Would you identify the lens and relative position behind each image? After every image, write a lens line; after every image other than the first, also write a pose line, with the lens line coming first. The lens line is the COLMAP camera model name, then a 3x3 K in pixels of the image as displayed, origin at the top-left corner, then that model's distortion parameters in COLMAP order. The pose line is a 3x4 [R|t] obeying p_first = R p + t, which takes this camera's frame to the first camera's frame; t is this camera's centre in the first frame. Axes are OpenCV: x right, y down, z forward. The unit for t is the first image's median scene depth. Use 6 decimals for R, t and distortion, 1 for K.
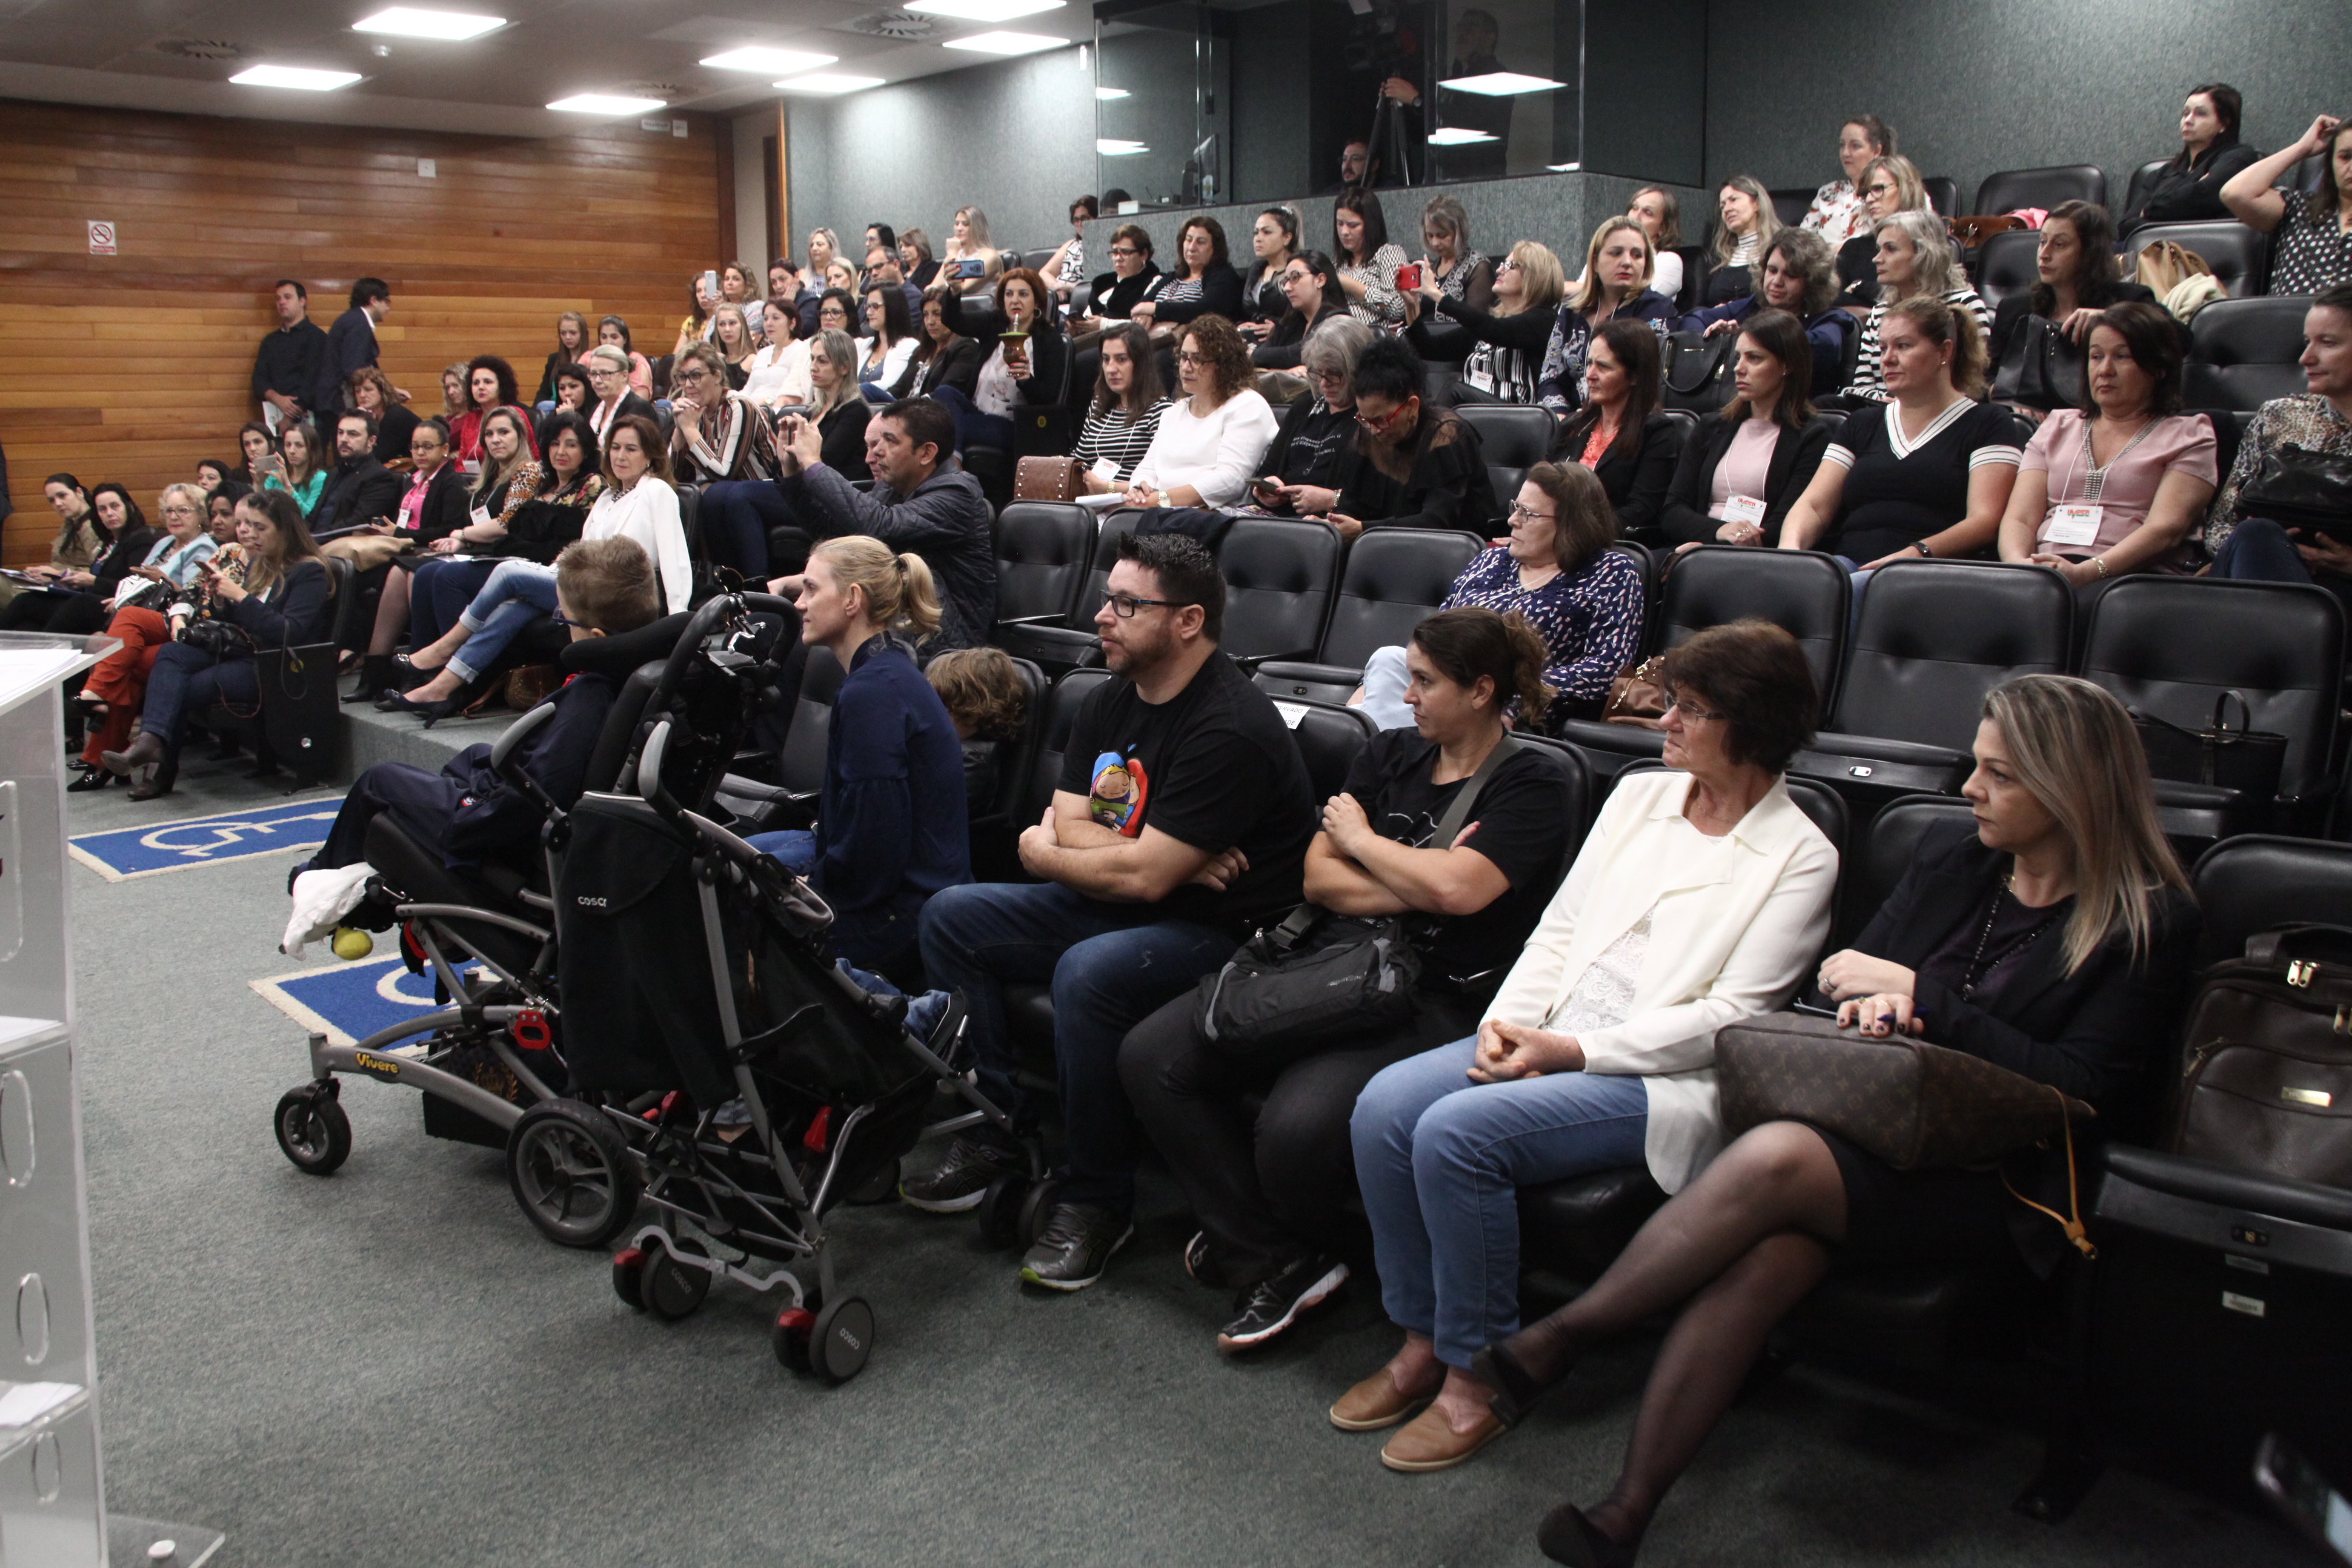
lens RADIAL K [[1890.6, 0, 1176.0], [0, 1890.6, 784.0], [0, 0, 1]] dist [-0.175750, 0.153763]
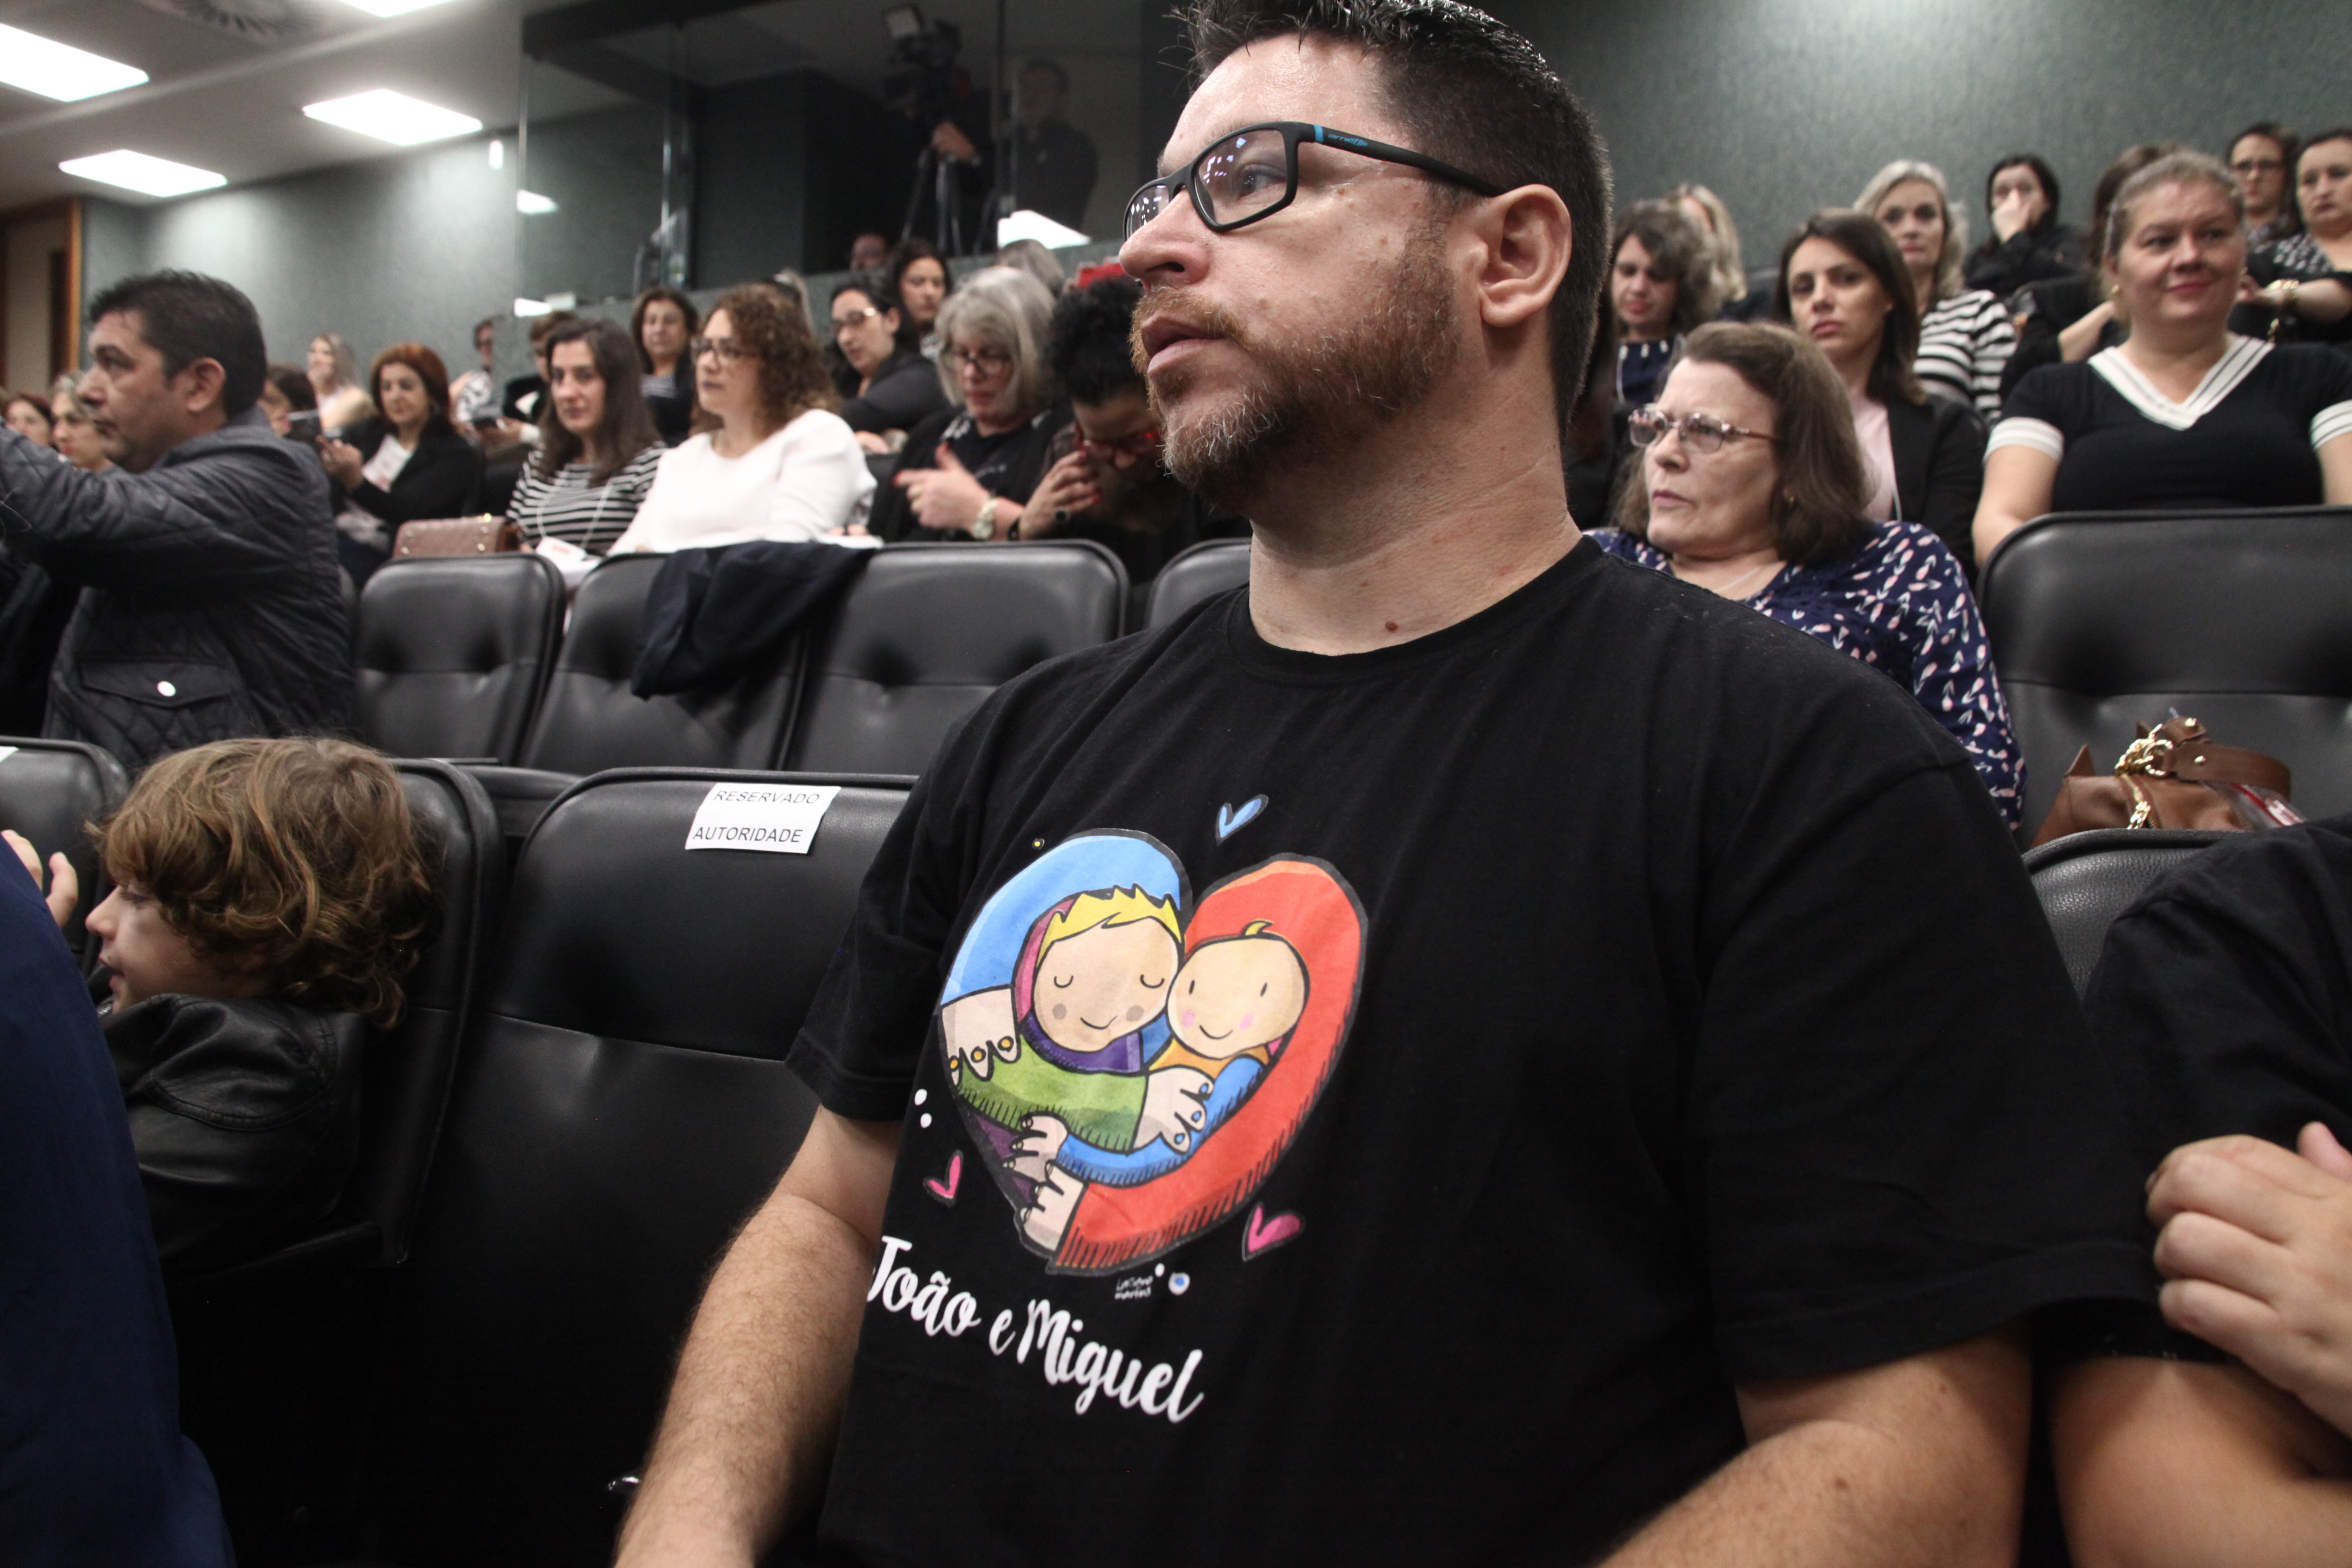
lens RADIAL K [[1890.6, 0, 1176.0], [0, 1890.6, 784.0], [0, 0, 1]] dist [-0.175750, 0.153763]
pose [[0.946888, 0.012455, 0.321323, -0.045321], [0.039365, 0.987244, -0.154270, -0.003049], [-0.319146, 0.158725, 0.934319, 0.484129]]
